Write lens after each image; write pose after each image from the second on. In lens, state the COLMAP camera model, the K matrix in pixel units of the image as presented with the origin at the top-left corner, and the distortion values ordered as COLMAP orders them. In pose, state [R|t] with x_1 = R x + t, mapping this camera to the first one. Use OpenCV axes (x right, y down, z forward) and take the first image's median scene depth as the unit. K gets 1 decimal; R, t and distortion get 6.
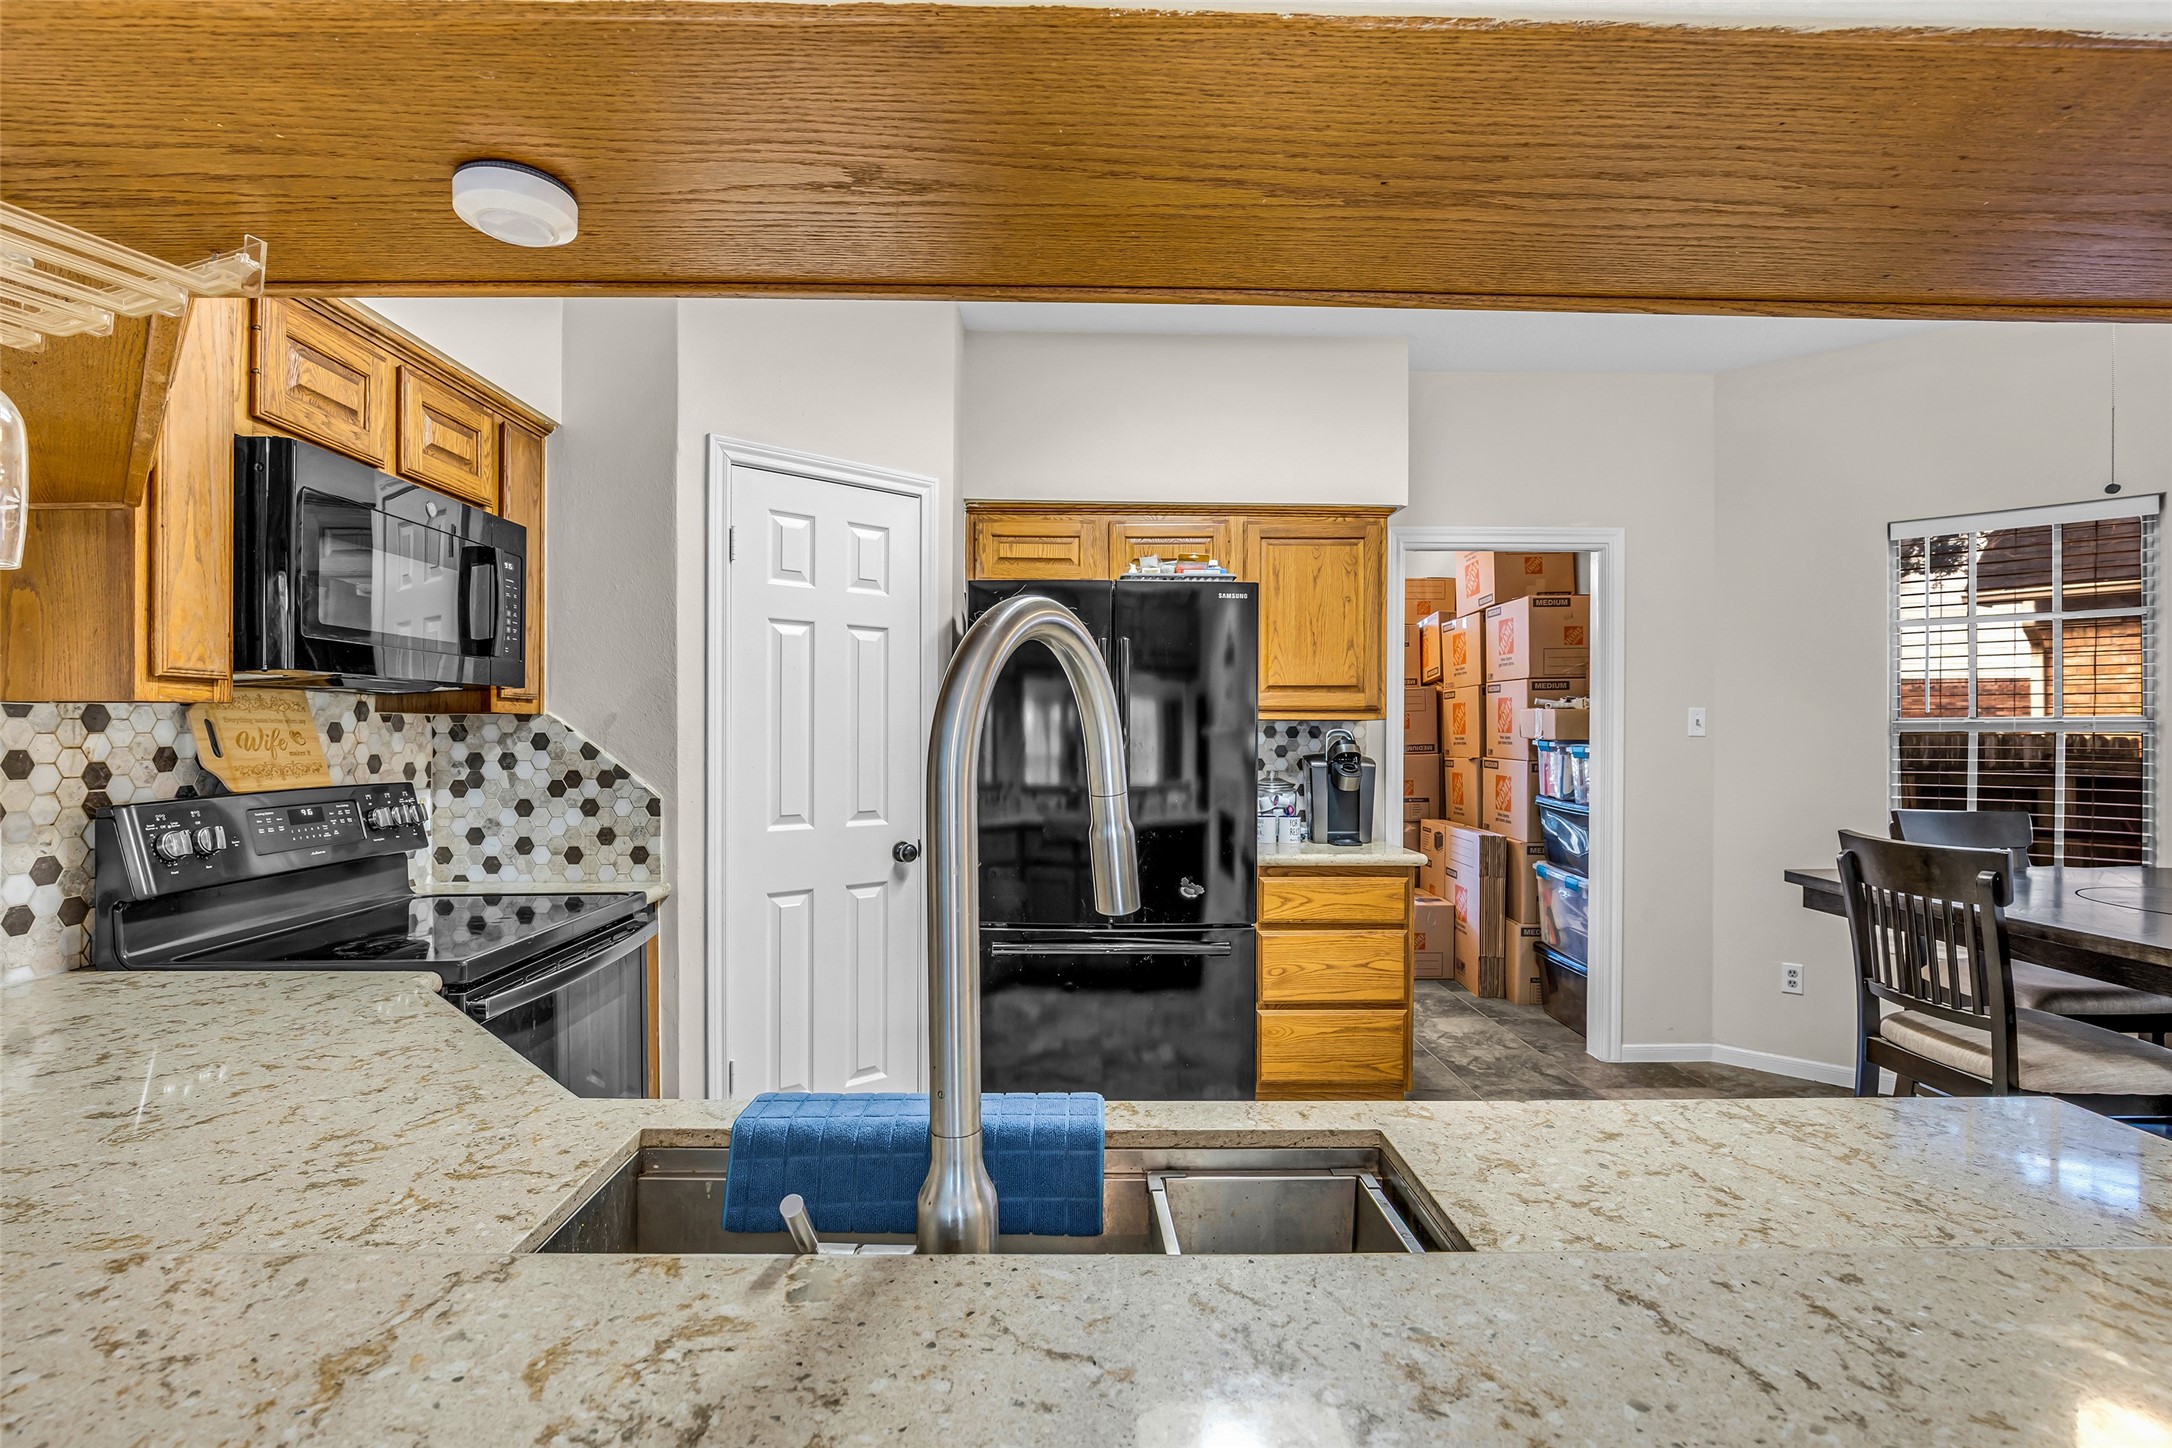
lens RADIAL K [[991.5, 0, 1075.6], [0, 991.5, 730.5], [0, 0, 1]] dist [-0.022950, 0.004829]
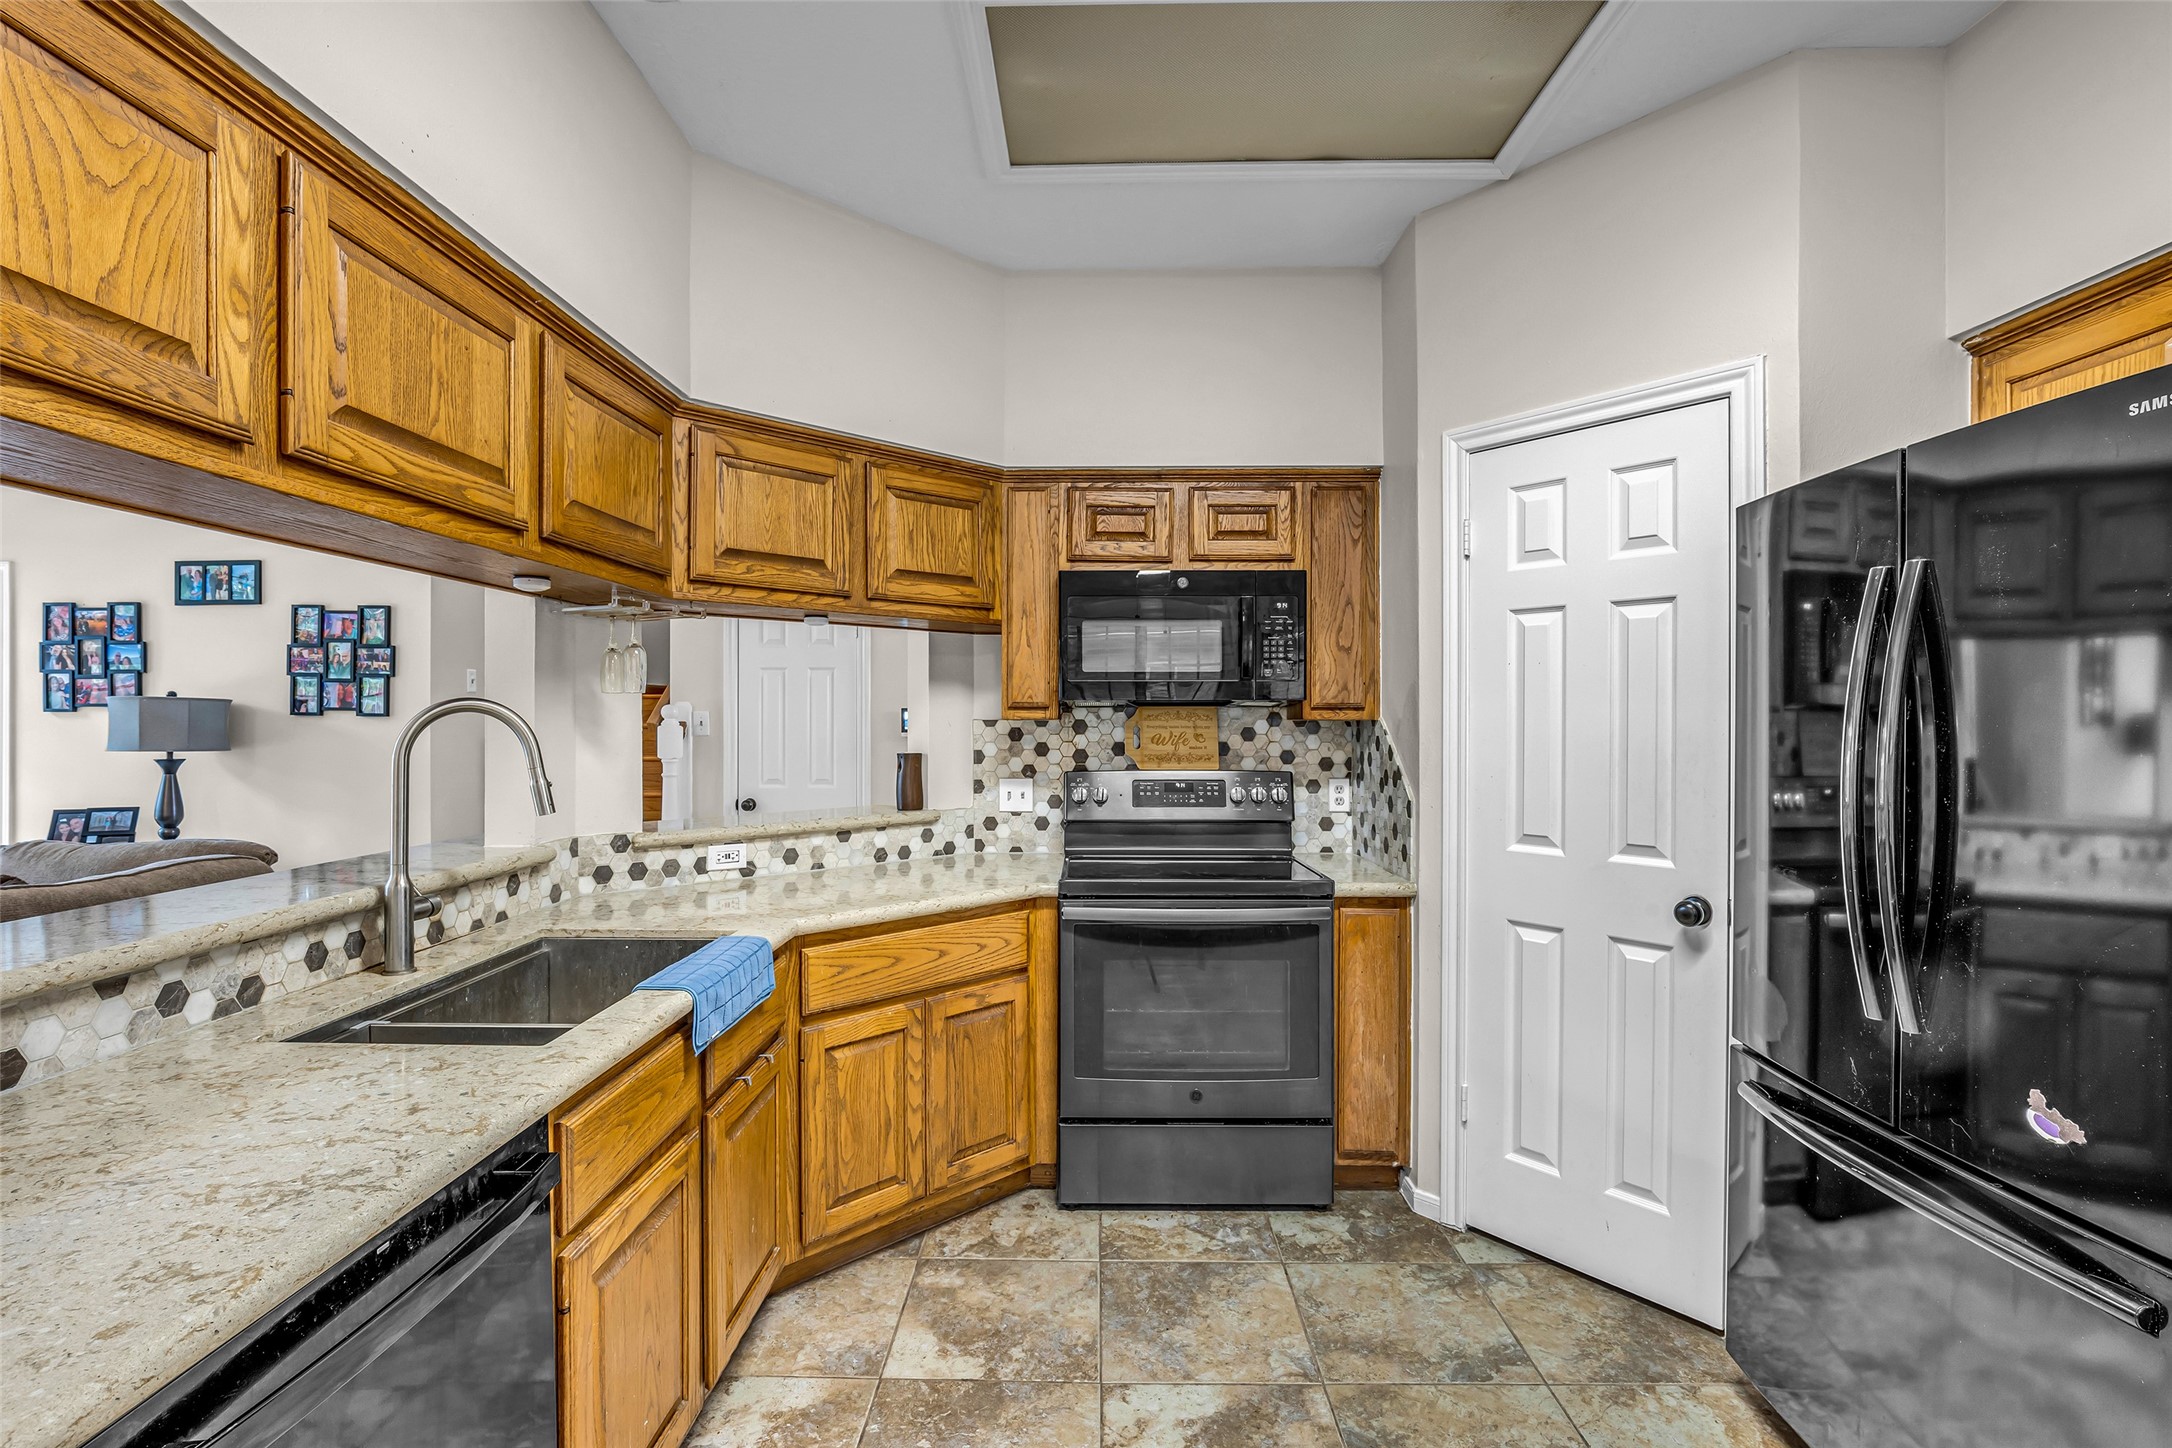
lens RADIAL K [[991.5, 0, 1082.6], [0, 991.5, 718.3], [0, 0, 1]] dist [-0.022950, 0.004829]
pose [[-0.026855, -0.004502, -0.999629, 0.629466], [-0.000712, 0.999990, -0.004485, -0.013056], [0.999639, 0.000592, -0.026857, 0.683023]]
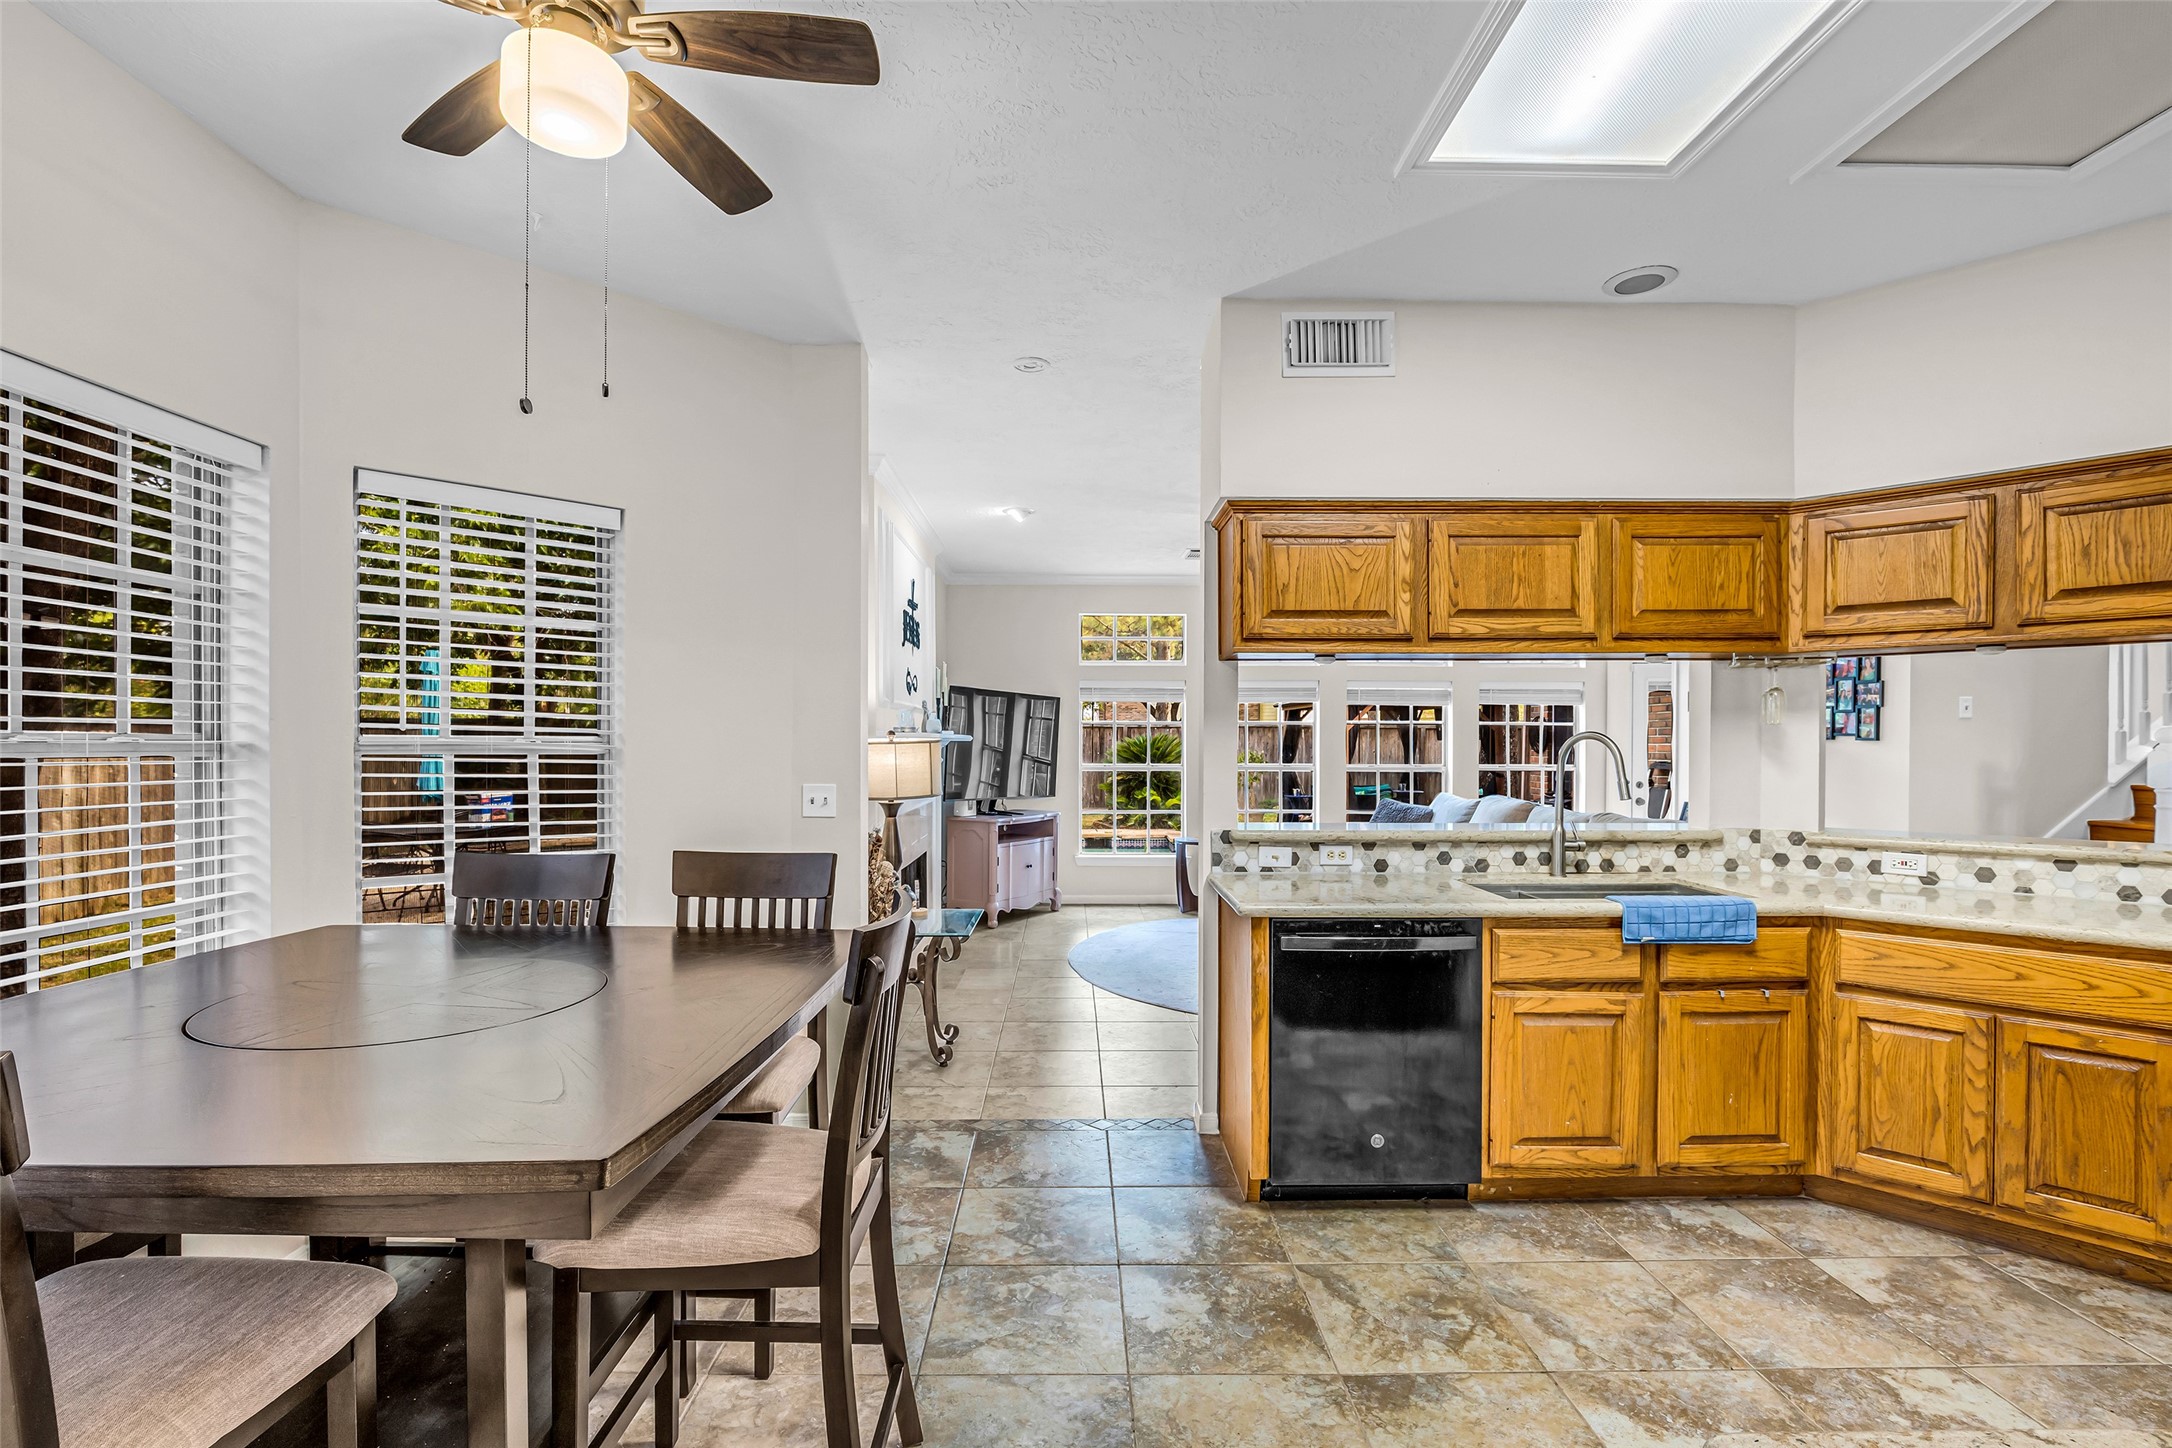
lens RADIAL K [[991.5, 0, 1070.9], [0, 991.5, 749.6], [0, 0, 1]] dist [-0.022950, 0.004829]
pose [[-0.999948, -0.004938, 0.008902, 0.595564], [-0.004853, 0.999943, 0.009460, -0.015666], [-0.008948, 0.009416, -0.999916, 1.477526]]
